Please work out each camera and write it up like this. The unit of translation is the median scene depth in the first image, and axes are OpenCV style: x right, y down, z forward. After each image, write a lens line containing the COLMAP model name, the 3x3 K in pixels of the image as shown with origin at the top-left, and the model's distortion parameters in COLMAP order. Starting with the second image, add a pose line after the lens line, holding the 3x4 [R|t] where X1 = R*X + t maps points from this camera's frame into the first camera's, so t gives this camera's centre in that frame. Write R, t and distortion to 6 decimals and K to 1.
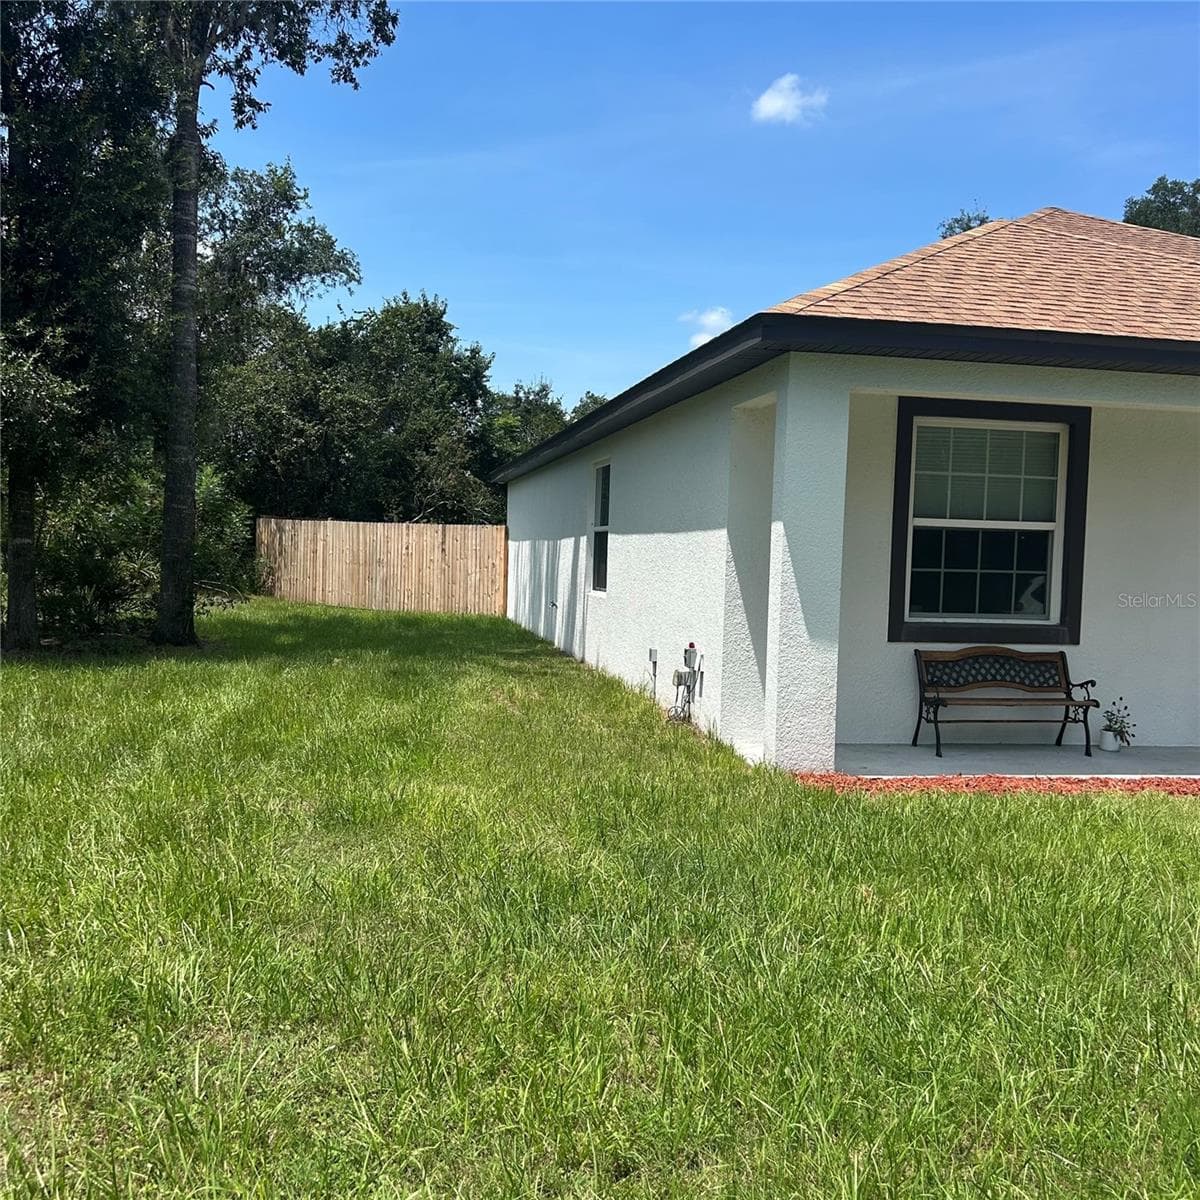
lens RADIAL K [[1157.3, 0, 600.0], [0, 1157.3, 600.0], [0, 0, 1]] dist [0.164628, -0.338840]
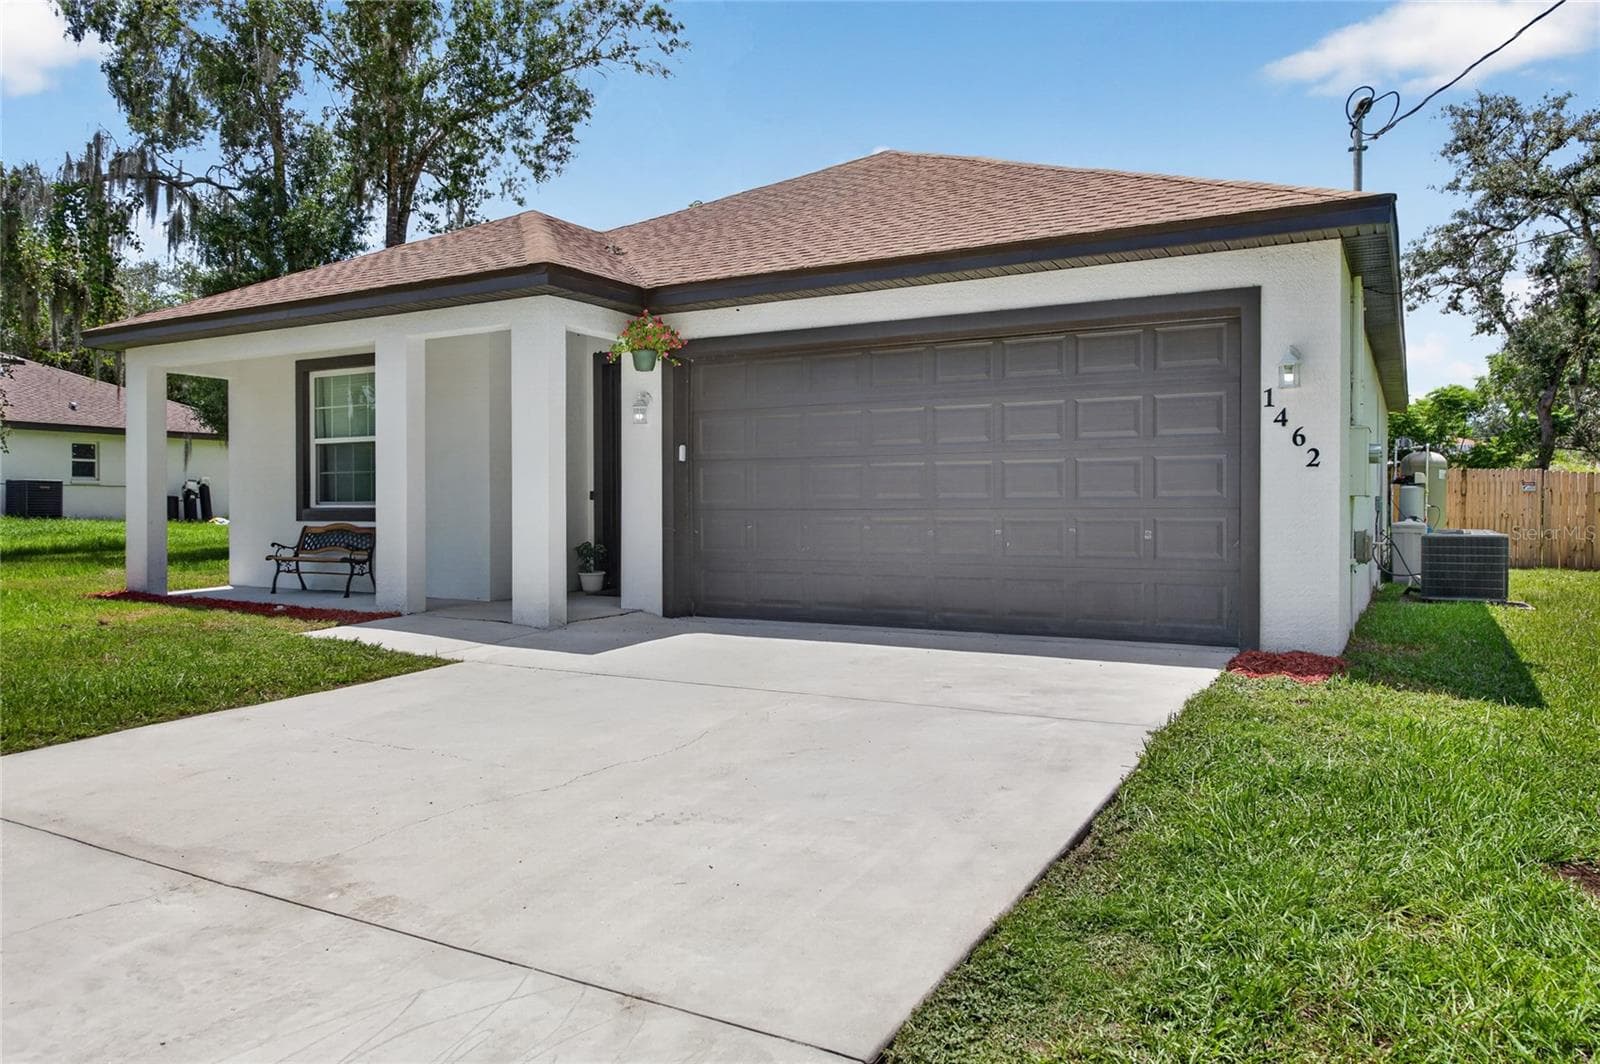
lens RADIAL K [[1024.8, 0, 800.7], [0, 1024.8, 512.1], [0, 0, 1]] dist [0.068357, -0.000295]
pose [[0.779339, -0.026969, -0.626022, 0.563079], [-0.003818, 0.998850, -0.047784, 0.030286], [0.626591, 0.039630, 0.778340, 0.129773]]
